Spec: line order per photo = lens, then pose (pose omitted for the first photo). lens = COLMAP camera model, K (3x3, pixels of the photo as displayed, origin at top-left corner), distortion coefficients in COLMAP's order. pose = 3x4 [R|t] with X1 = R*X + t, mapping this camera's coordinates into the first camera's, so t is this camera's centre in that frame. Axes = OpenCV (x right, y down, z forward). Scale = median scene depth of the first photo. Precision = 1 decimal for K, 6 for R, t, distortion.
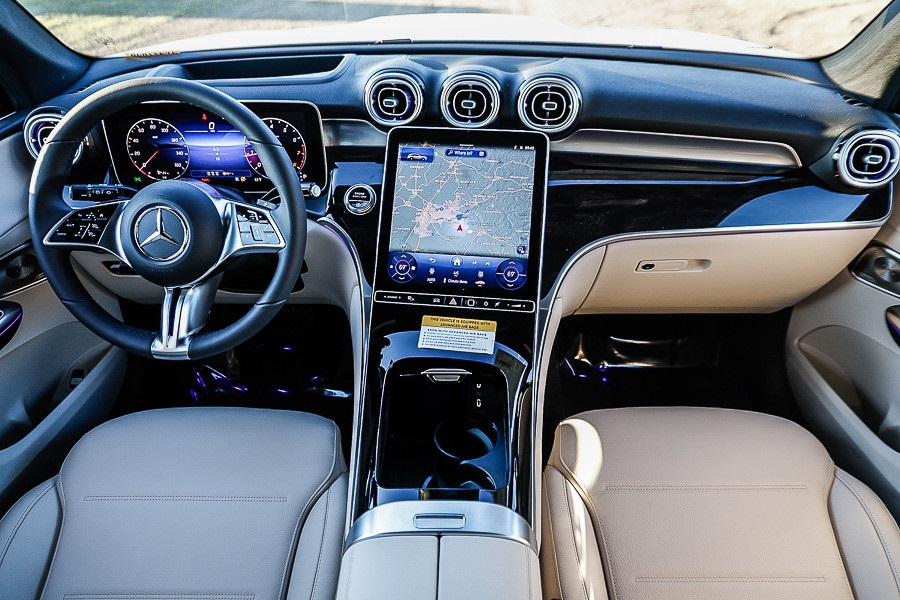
lens RADIAL K [[617.7, 0, 453.7], [0, 617.7, 302.1], [0, 0, 1]] dist [-0.047860, 0.047962]
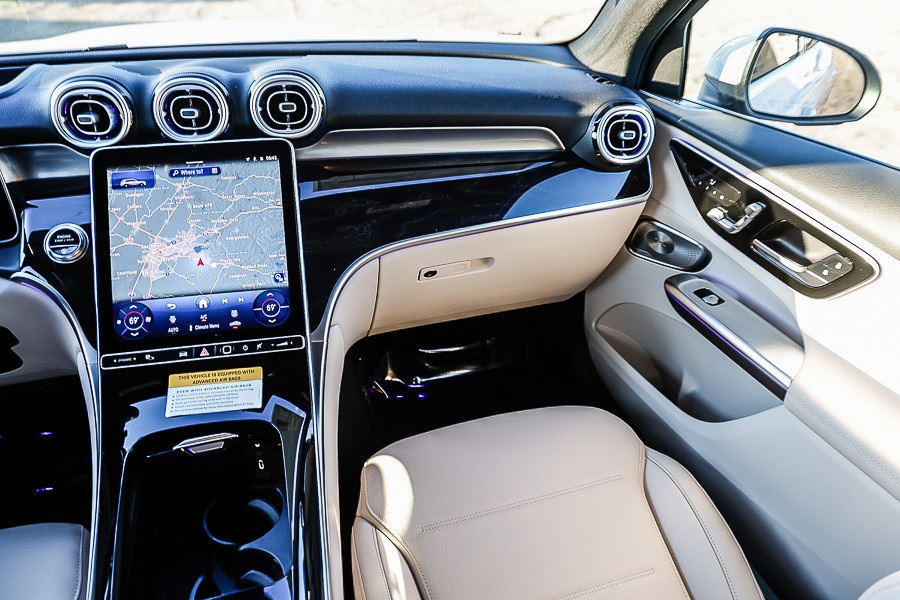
lens RADIAL K [[617.7, 0, 453.7], [0, 617.7, 302.1], [0, 0, 1]] dist [-0.047860, 0.047962]
pose [[0.949929, -0.157340, 0.269960, 0.100589], [0.162535, 0.986698, 0.003149, -0.014562], [-0.266864, 0.040886, 0.962866, 0.119168]]
